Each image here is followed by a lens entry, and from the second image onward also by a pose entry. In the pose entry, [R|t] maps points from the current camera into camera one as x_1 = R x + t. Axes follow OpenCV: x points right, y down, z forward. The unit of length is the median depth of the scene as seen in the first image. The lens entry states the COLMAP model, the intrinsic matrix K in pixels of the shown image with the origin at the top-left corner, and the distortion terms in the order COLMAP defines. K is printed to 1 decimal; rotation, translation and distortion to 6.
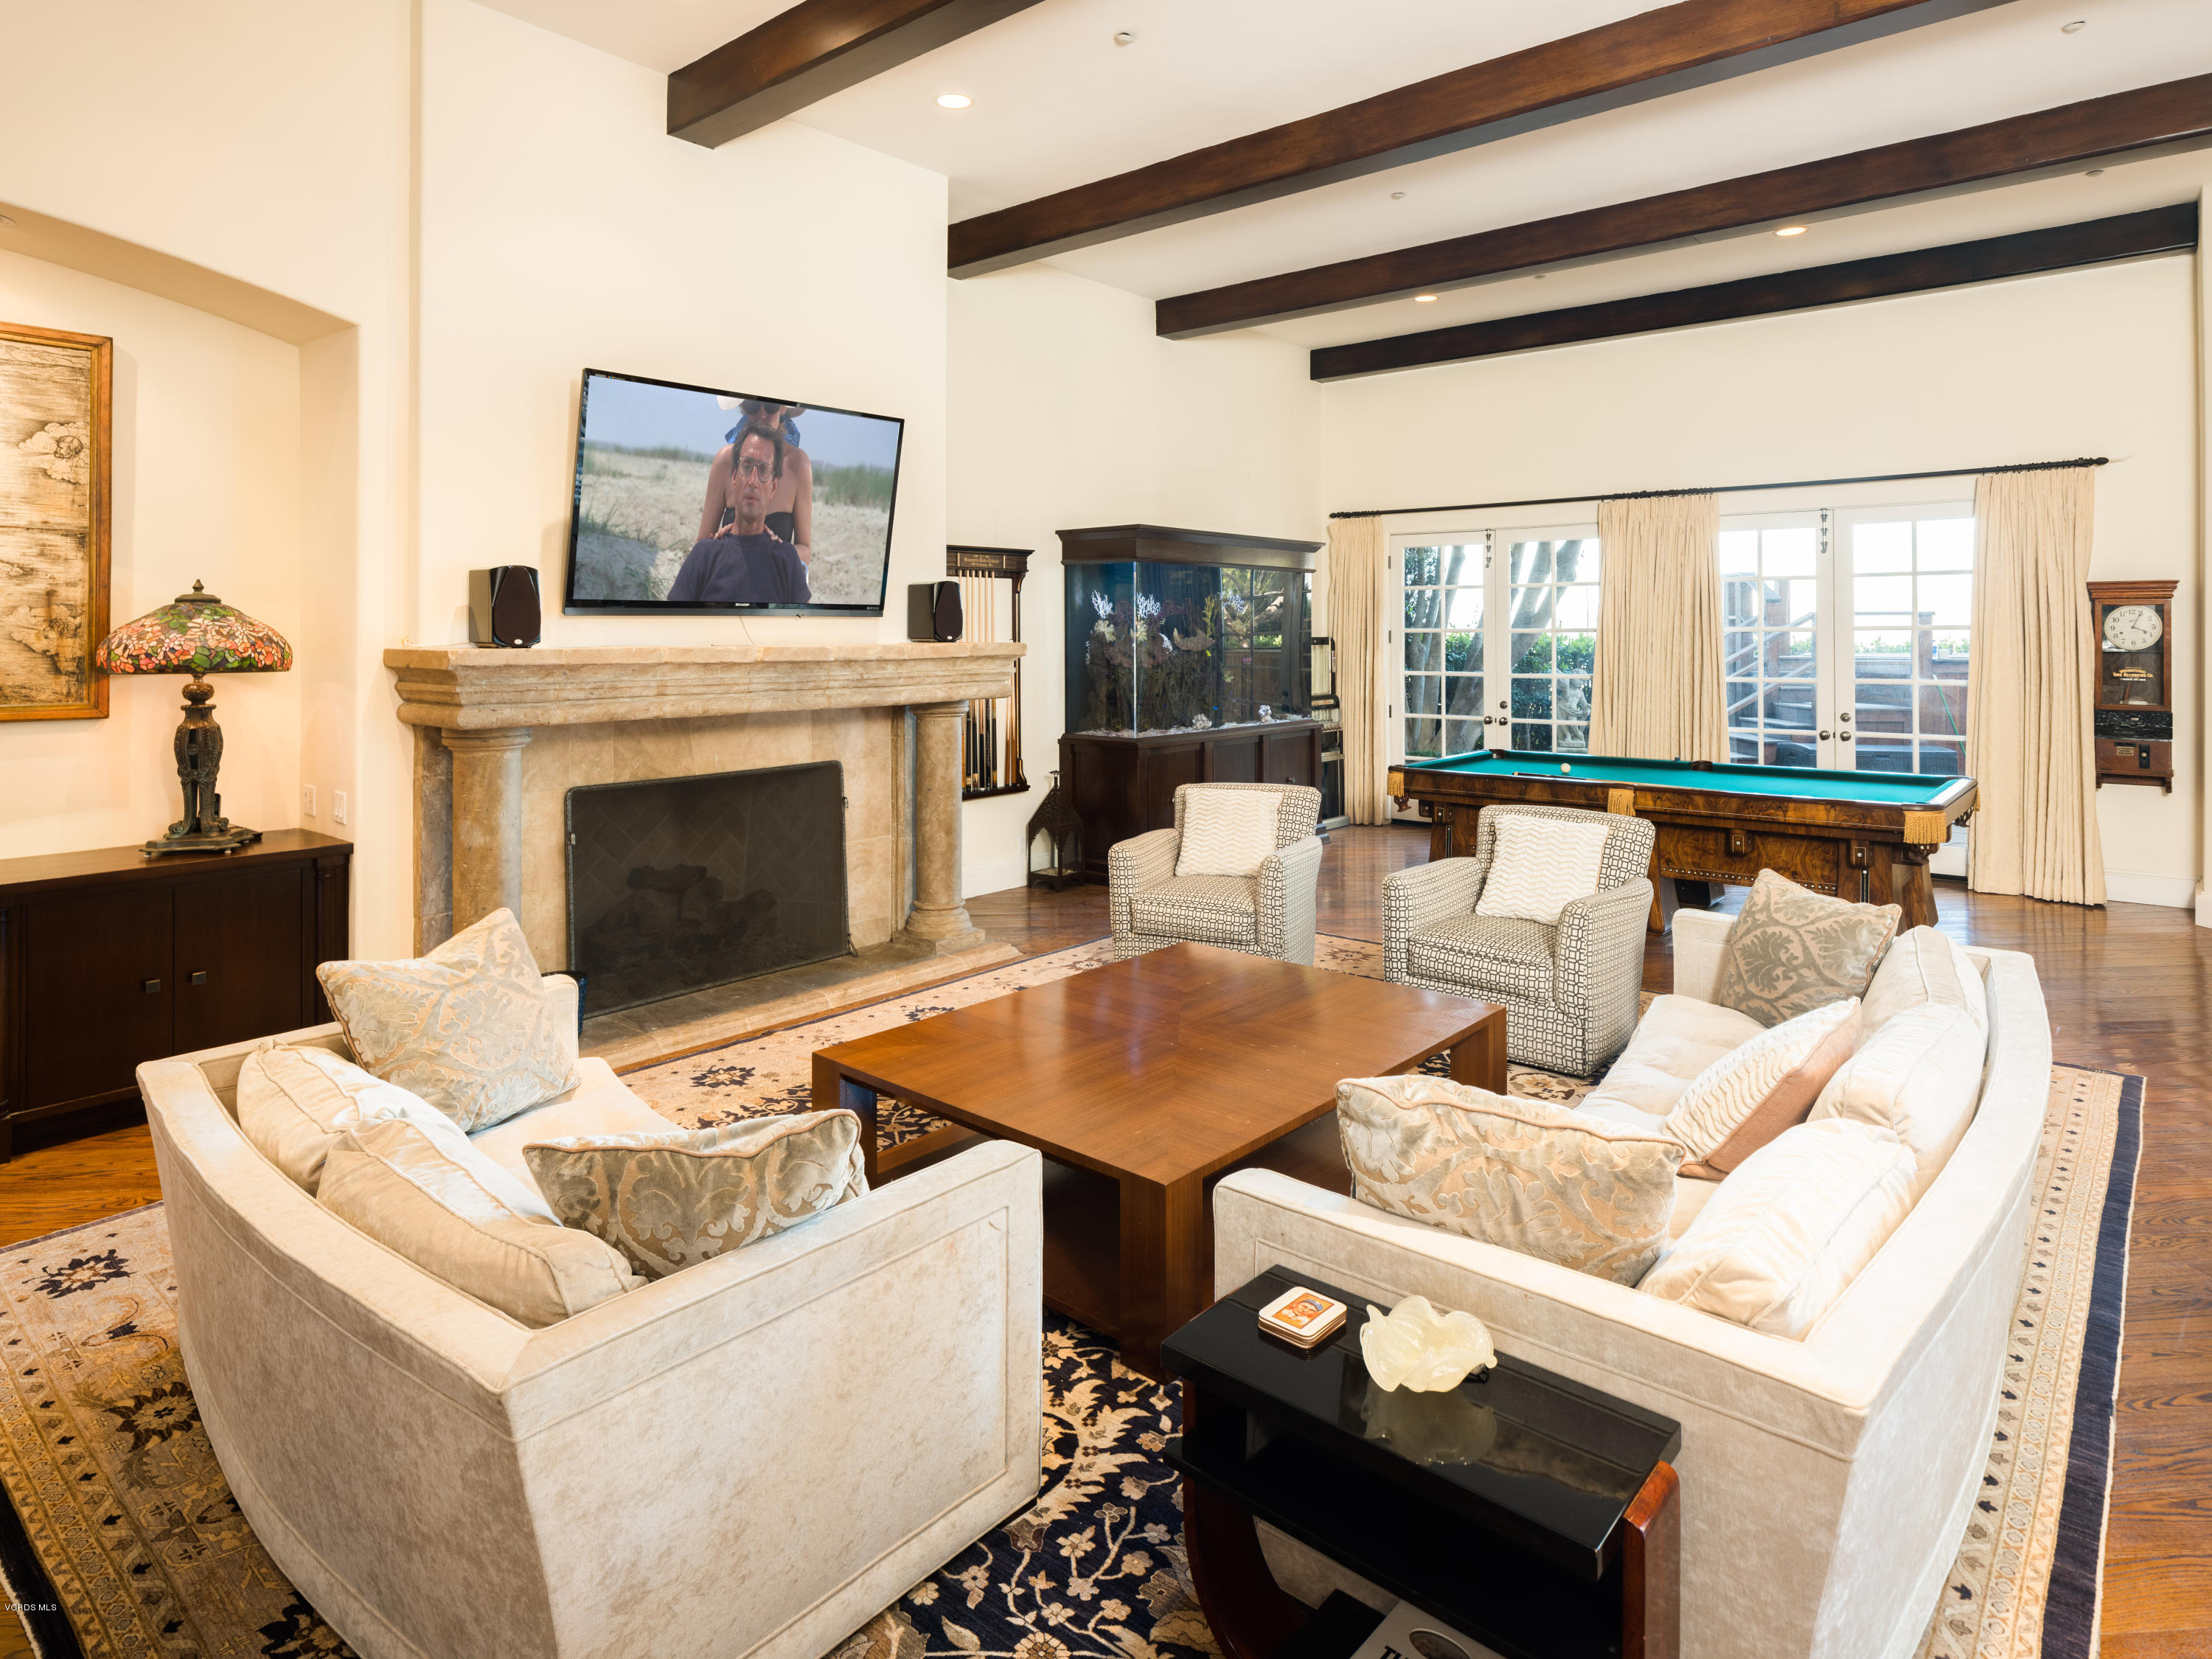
lens RADIAL K [[1258.6, 0, 1106.0], [0, 1258.6, 690.2], [0, 0, 1]] dist [-0.006976, 0.001071]
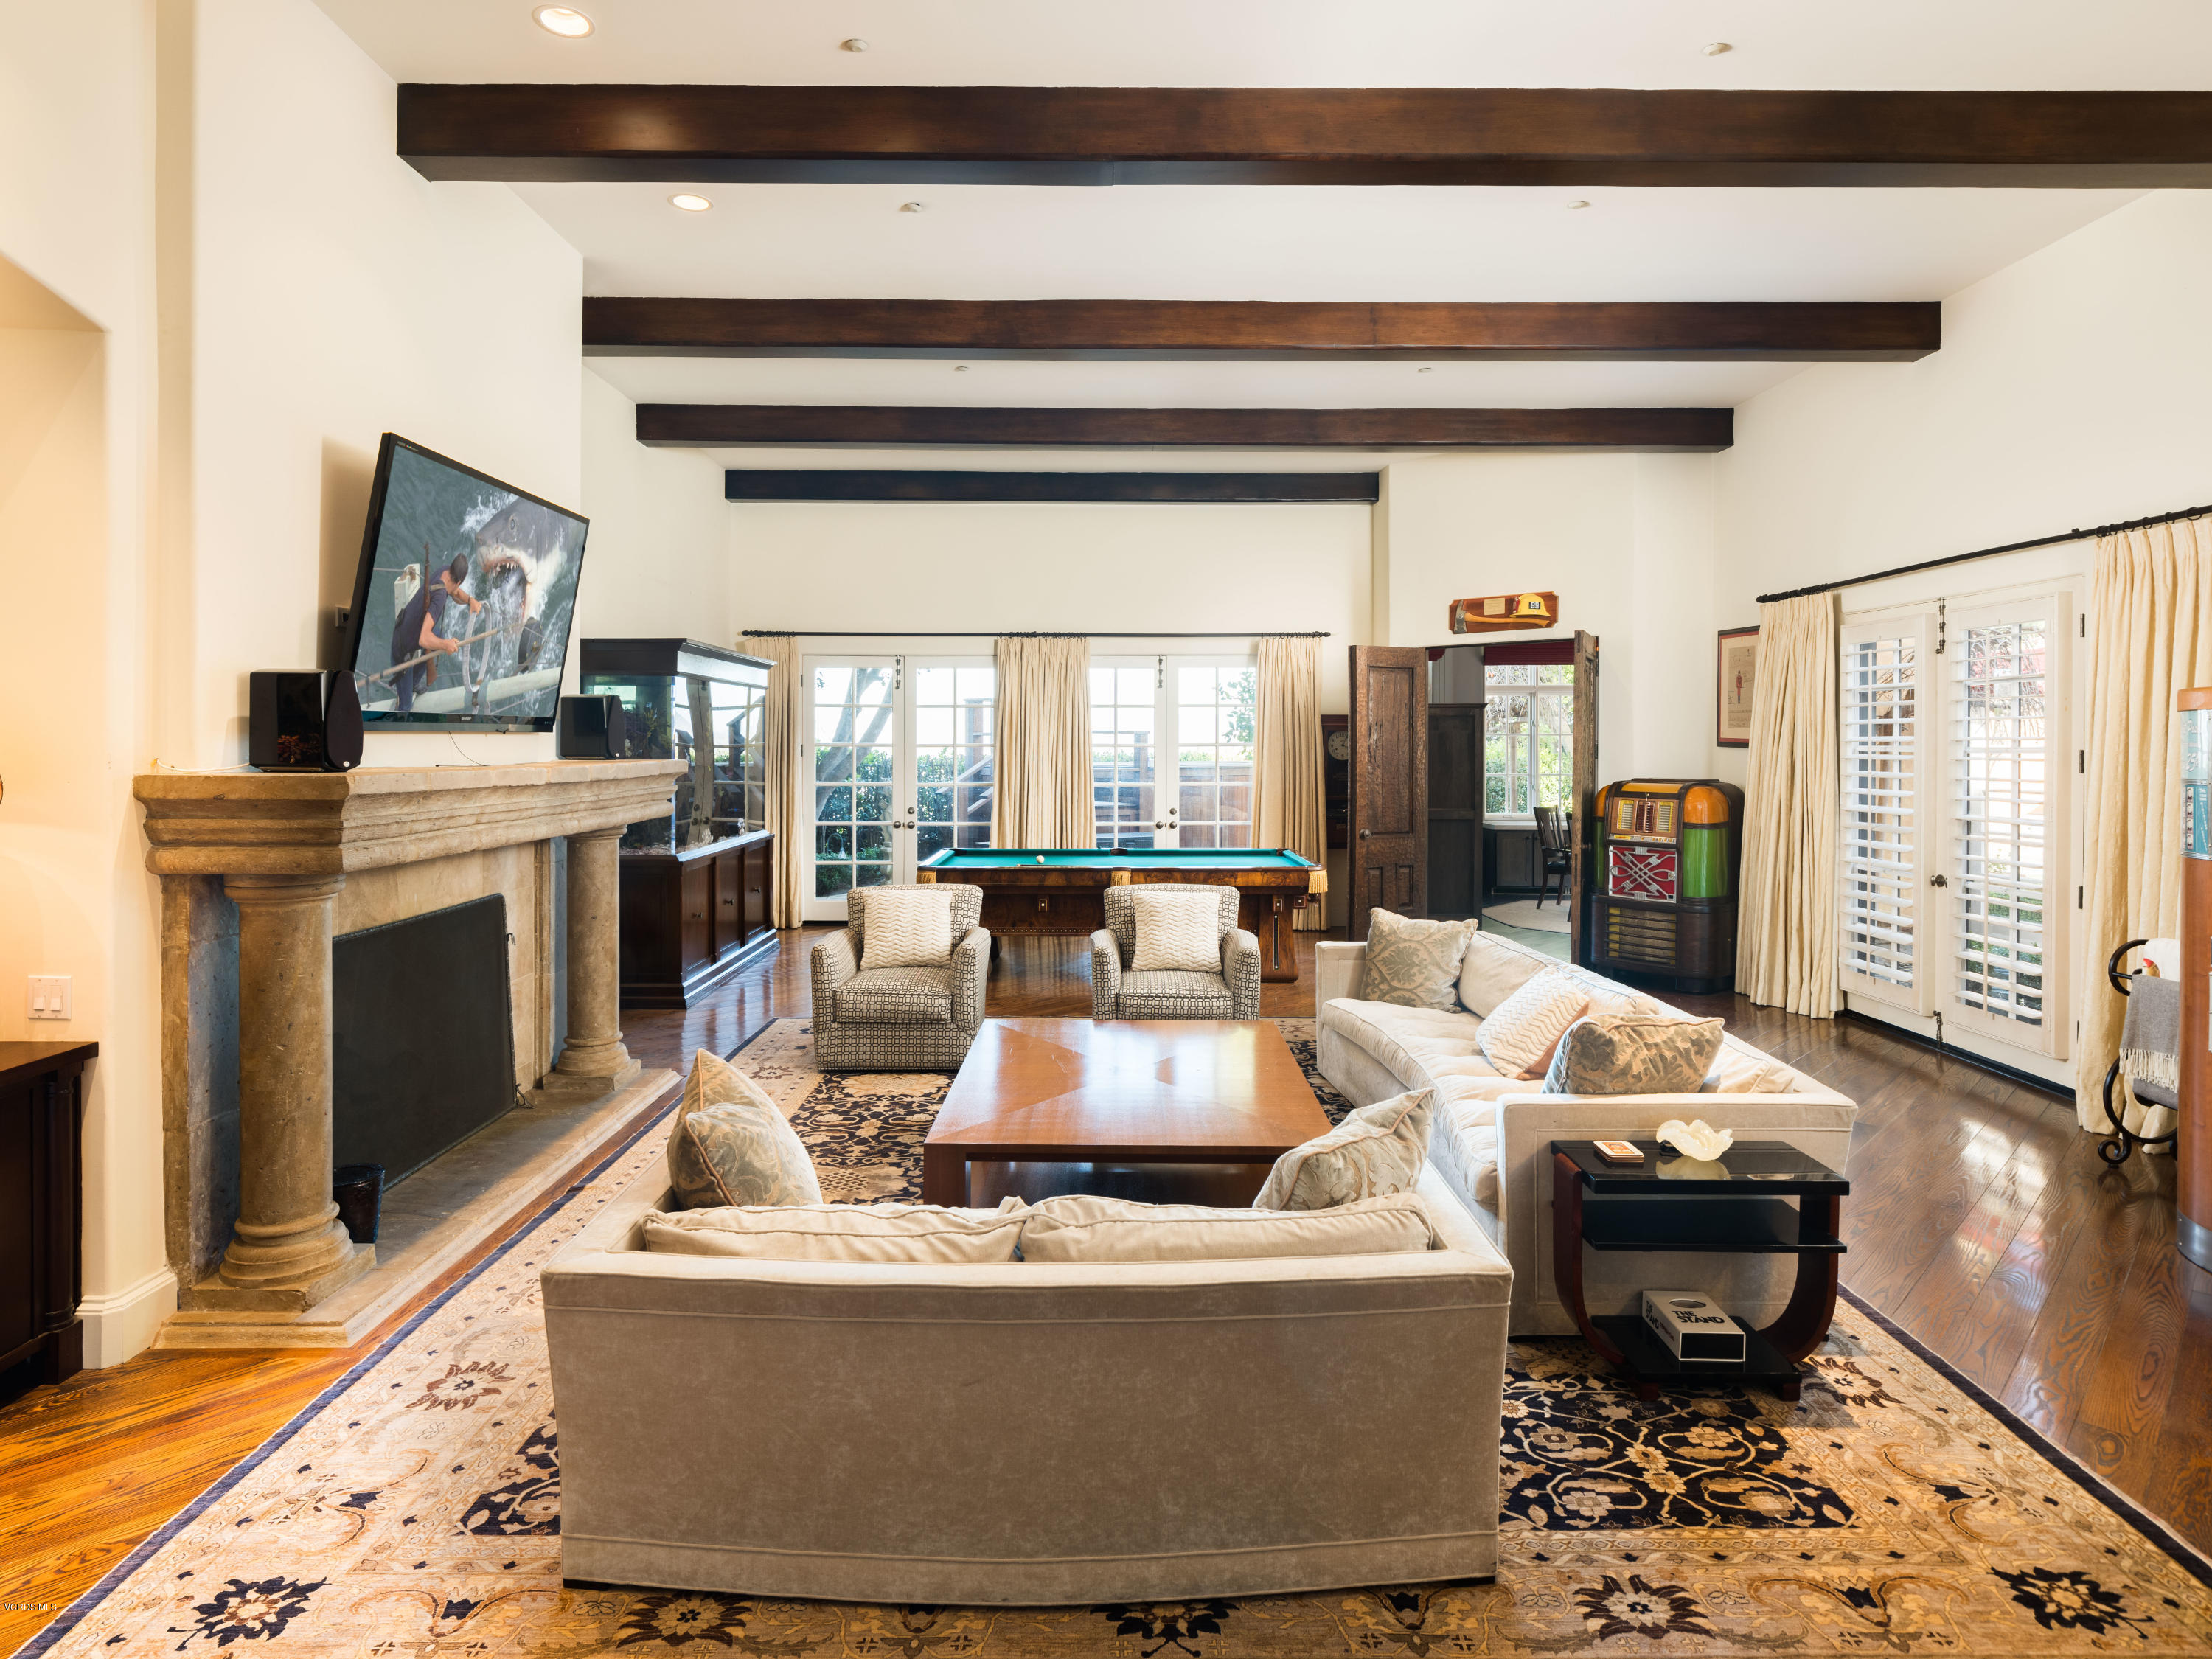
lens RADIAL K [[1250.3, 0, 1106.0], [0, 1250.3, 829.5], [0, 0, 1]] dist [0.000615, 0.000354]
pose [[0.753705, -0.041867, 0.655879, -0.472731], [0.025960, 0.999087, 0.033943, -0.008296], [-0.656701, -0.008556, 0.754103, 0.050443]]
